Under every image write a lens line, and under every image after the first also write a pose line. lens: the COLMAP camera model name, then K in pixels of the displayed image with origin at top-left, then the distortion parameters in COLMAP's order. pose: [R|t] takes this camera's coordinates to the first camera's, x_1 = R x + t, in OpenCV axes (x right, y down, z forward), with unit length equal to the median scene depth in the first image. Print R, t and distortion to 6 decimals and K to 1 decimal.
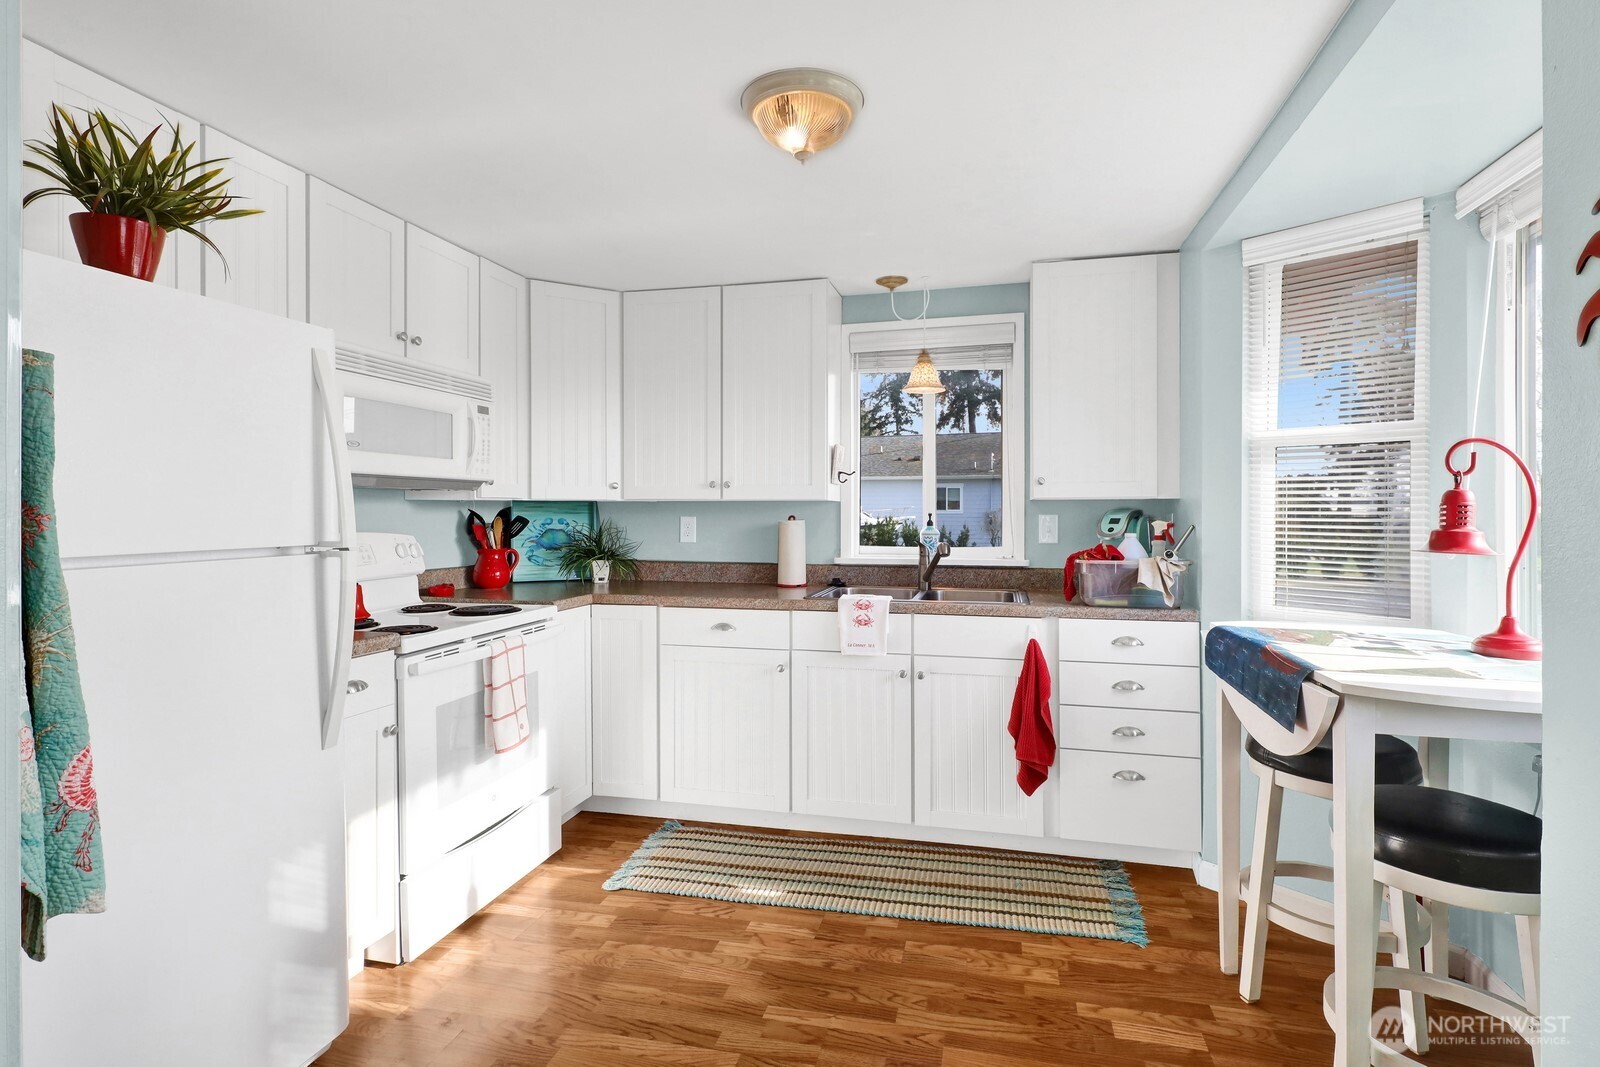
lens RADIAL K [[812.3, 0, 805.5], [0, 812.3, 514.1], [0, 0, 1]] dist [0.085157, 0.000114]
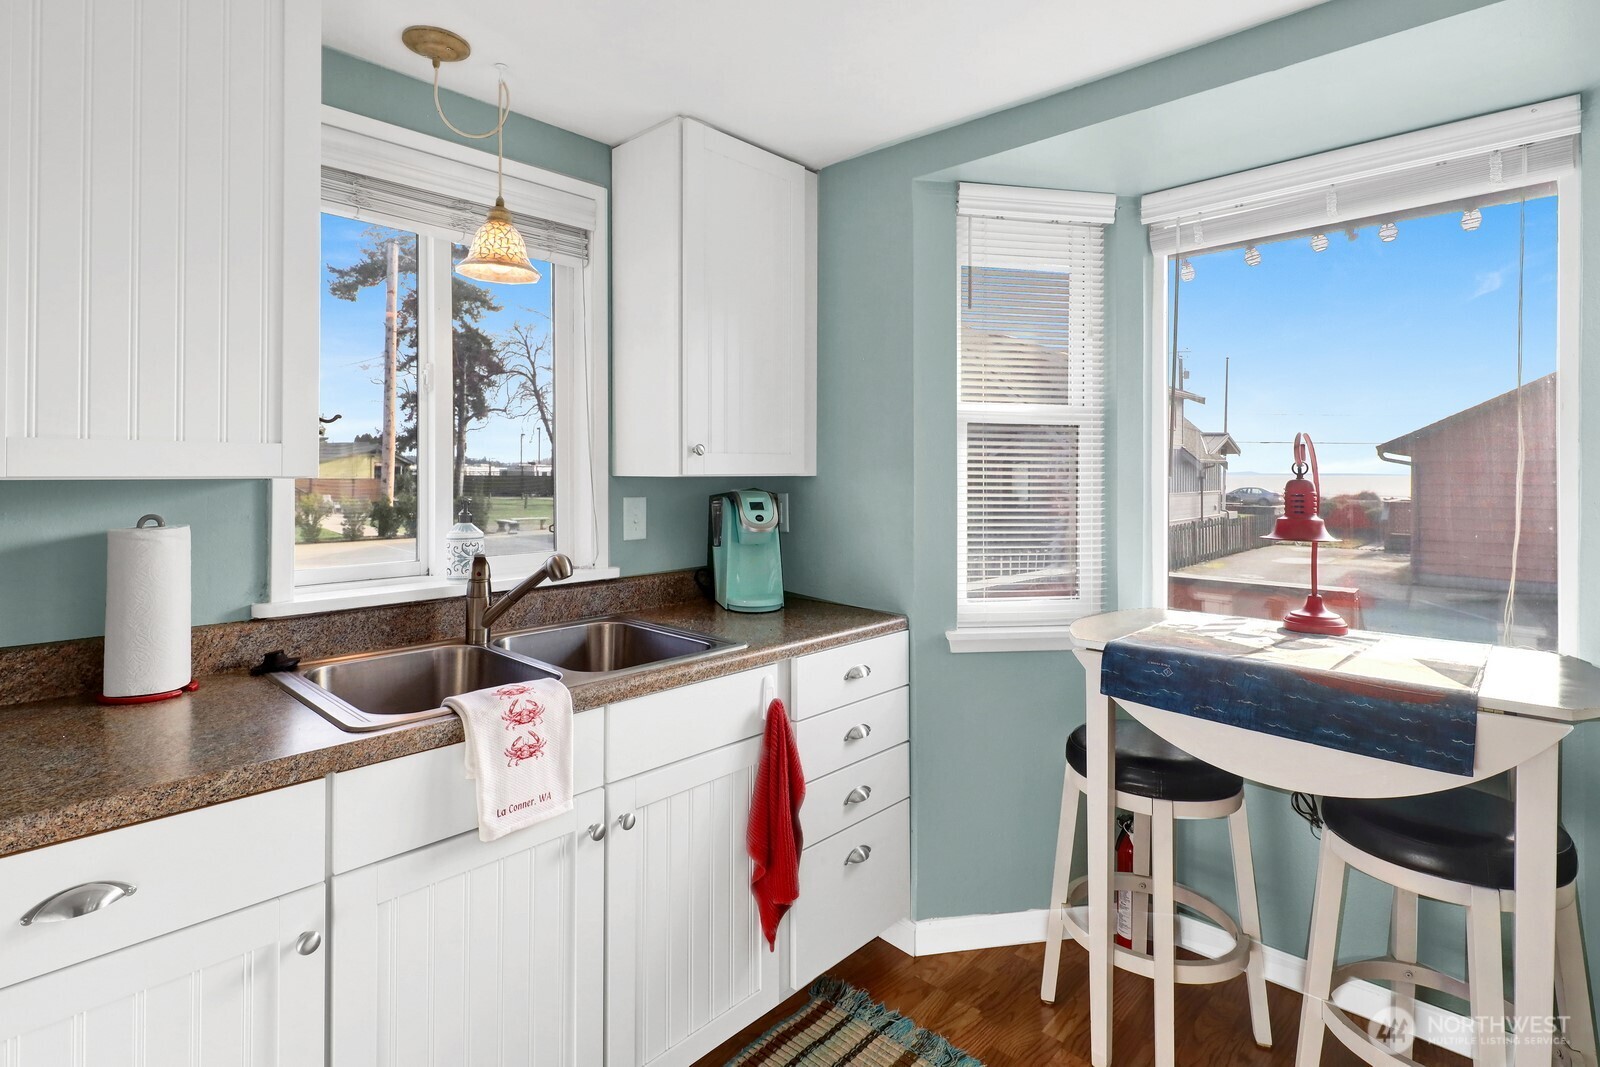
lens RADIAL K [[803.2, 0, 801.8], [0, 803.2, 464.8], [0, 0, 1]] dist [0.025682, 0.000250]
pose [[0.498010, 0.007602, 0.867138, -0.239413], [-0.000428, 0.999964, -0.008520, -0.023179], [-0.867171, 0.003872, 0.497995, 0.623259]]
